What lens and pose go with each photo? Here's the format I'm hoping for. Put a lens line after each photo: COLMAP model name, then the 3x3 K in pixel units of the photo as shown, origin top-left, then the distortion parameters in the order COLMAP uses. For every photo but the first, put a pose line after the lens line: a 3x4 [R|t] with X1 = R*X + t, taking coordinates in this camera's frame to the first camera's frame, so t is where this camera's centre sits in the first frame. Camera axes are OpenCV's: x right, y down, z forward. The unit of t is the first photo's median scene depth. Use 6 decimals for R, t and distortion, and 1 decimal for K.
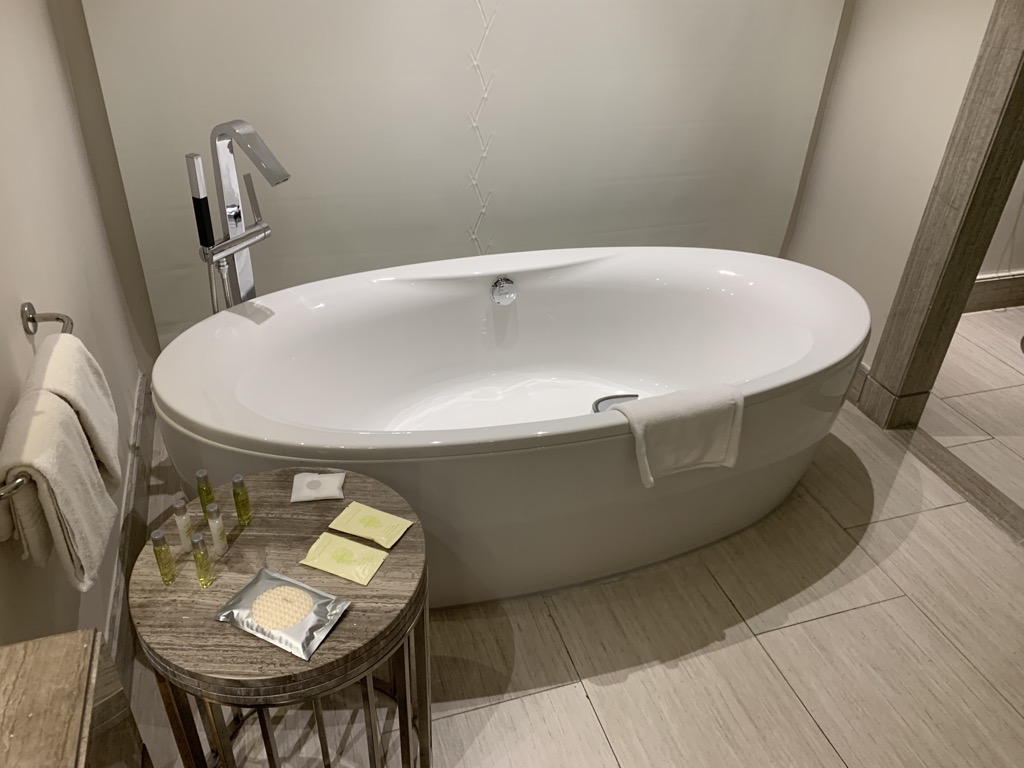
lens RADIAL K [[780.2, 0, 511.9], [0, 780.2, 384.8], [0, 0, 1]] dist [0.006761, -0.004080]
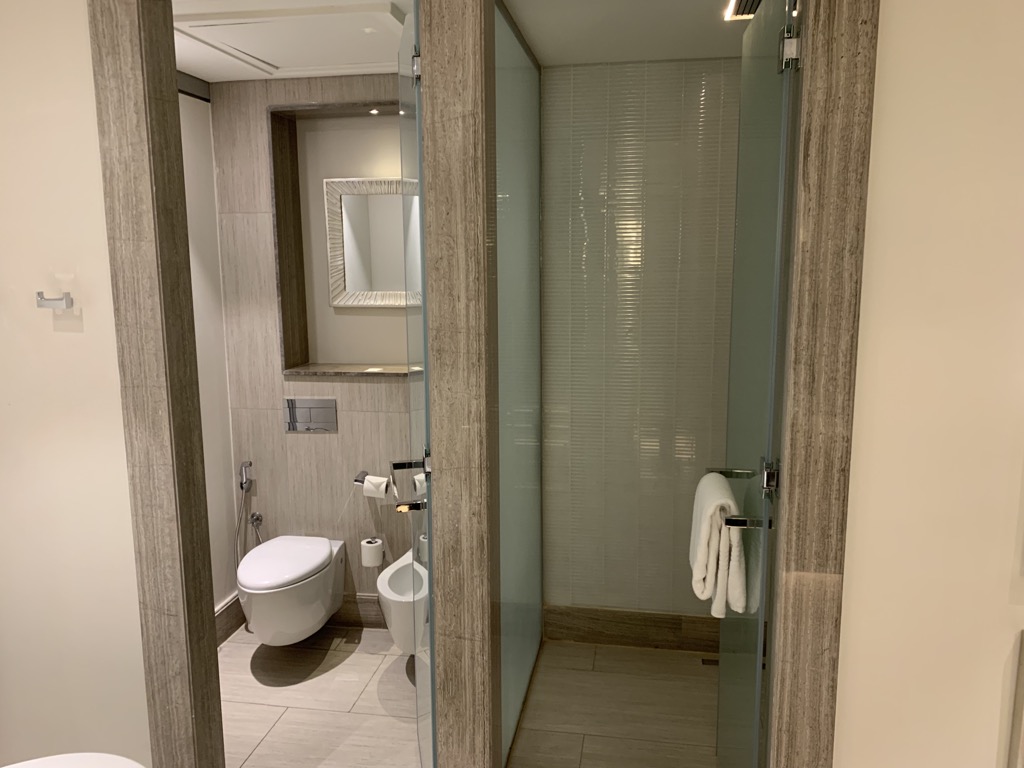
lens RADIAL K [[780.2, 0, 512.8], [0, 780.2, 383.2], [0, 0, 1]] dist [0.006761, -0.004080]
pose [[0.464196, -0.185741, 0.866038, -0.013836], [0.505329, 0.858558, -0.086720, -0.187680], [-0.727437, 0.477890, 0.492399, 0.100470]]
